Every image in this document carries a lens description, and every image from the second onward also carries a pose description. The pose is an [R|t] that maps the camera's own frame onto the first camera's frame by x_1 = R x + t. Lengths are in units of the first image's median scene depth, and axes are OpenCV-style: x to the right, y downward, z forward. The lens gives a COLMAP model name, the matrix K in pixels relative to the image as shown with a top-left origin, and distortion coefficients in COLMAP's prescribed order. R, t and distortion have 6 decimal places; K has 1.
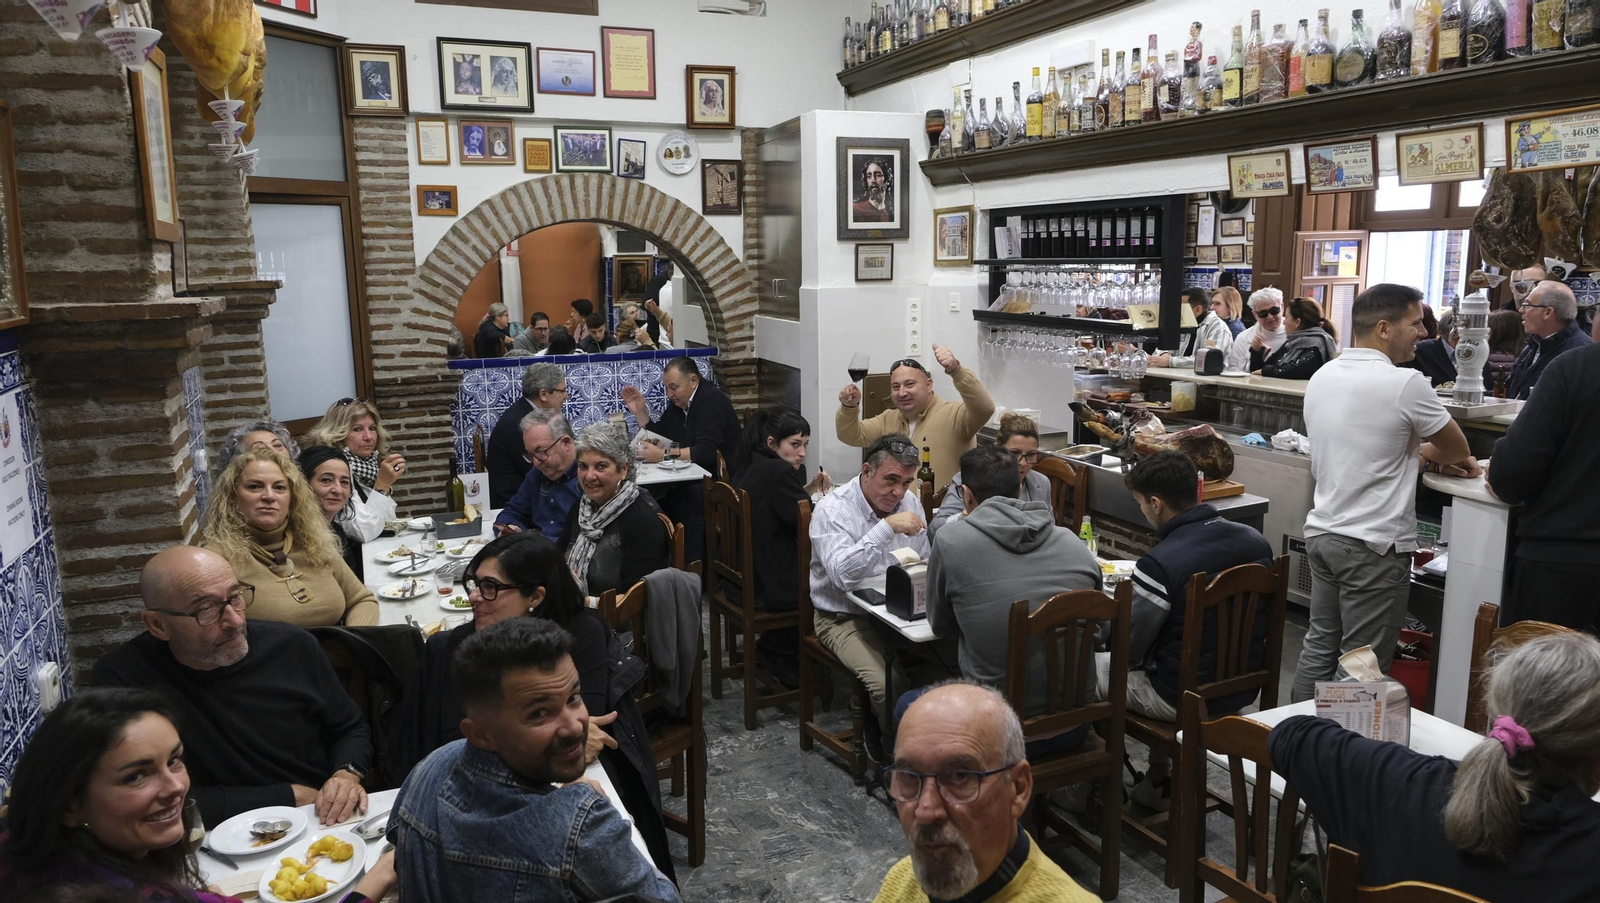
lens RADIAL K [[1107.4, 0, 800.0], [0, 1107.4, 451.5], [0, 0, 1]] dist [-0.039242, 0.002908]
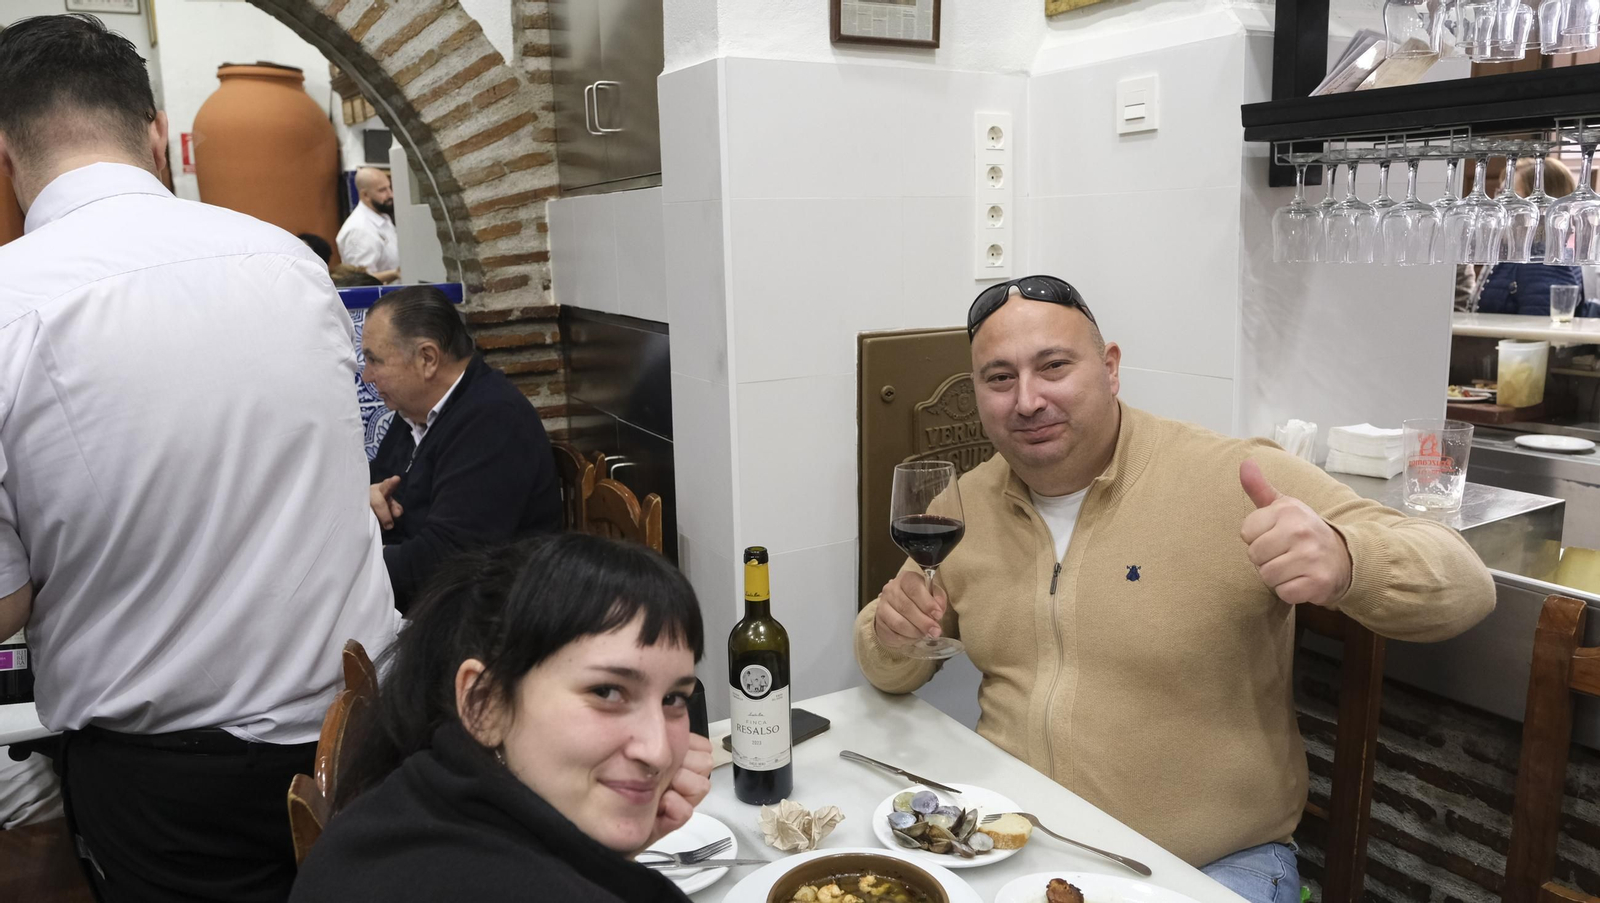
lens RADIAL K [[1122.7, 0, 800.0], [0, 1122.7, 451.5], [0, 0, 1]] dist [-0.010224, -0.001537]
pose [[0.992381, -0.033852, 0.118463, -0.001585], [0.031839, 0.999315, 0.018848, -0.036479], [-0.119020, -0.014932, 0.992780, 0.586556]]
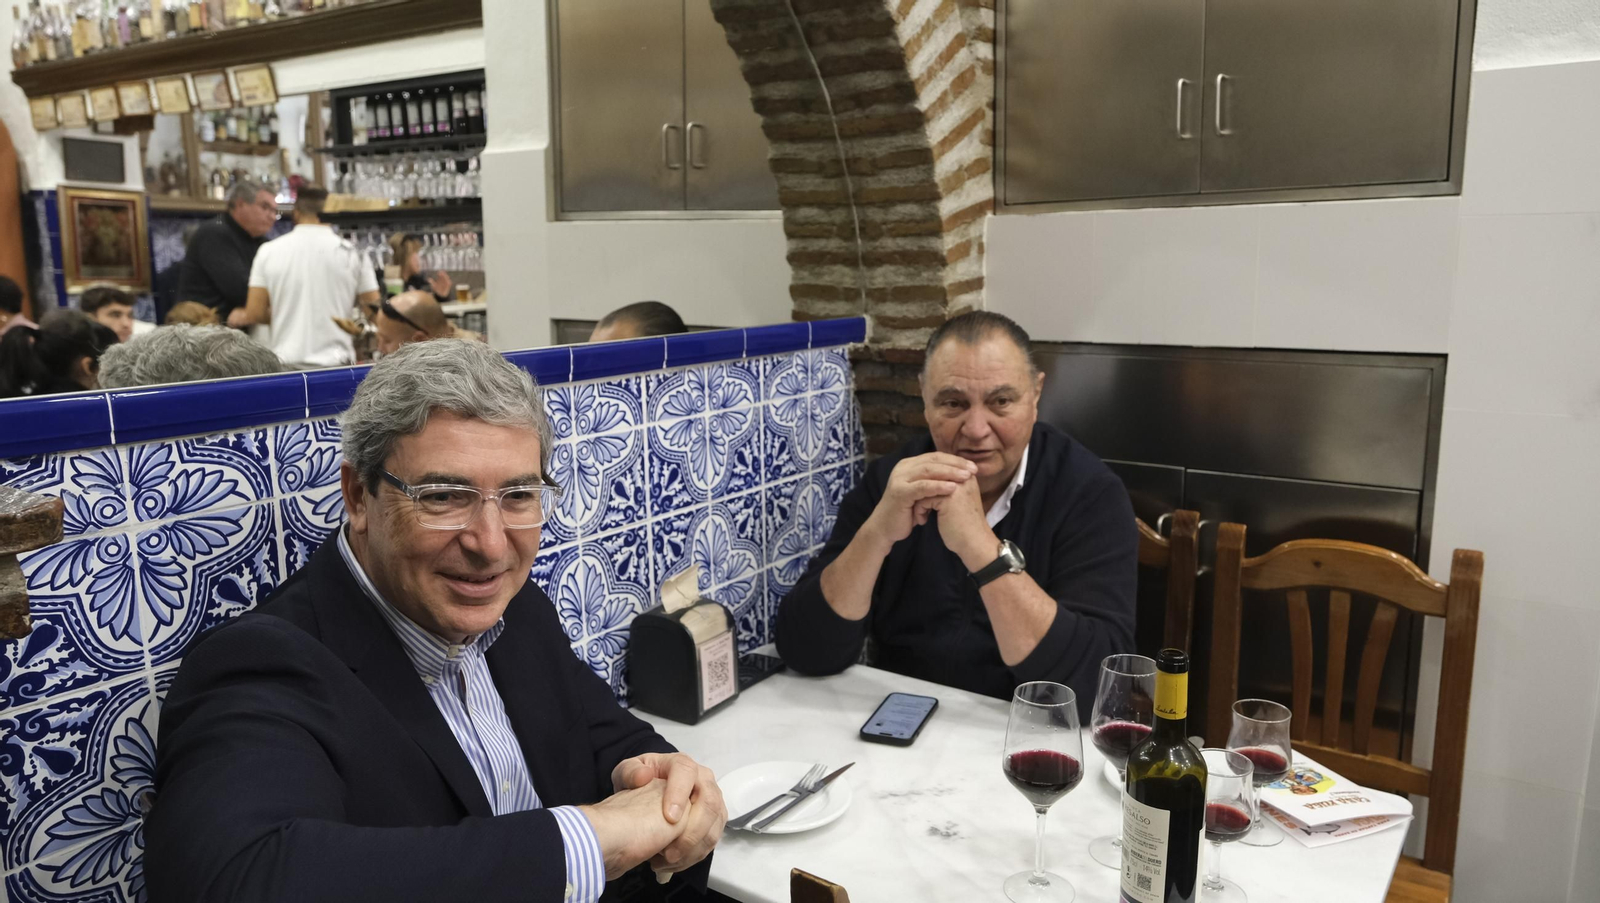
lens RADIAL K [[1107.4, 0, 800.0], [0, 1107.4, 451.5], [0, 0, 1]] dist [-0.039242, 0.002908]
pose [[0.843161, -0.084861, 0.530922, -0.271942], [0.096589, 0.995308, 0.005694, -0.060130], [-0.528914, 0.046480, 0.847402, 0.757560]]
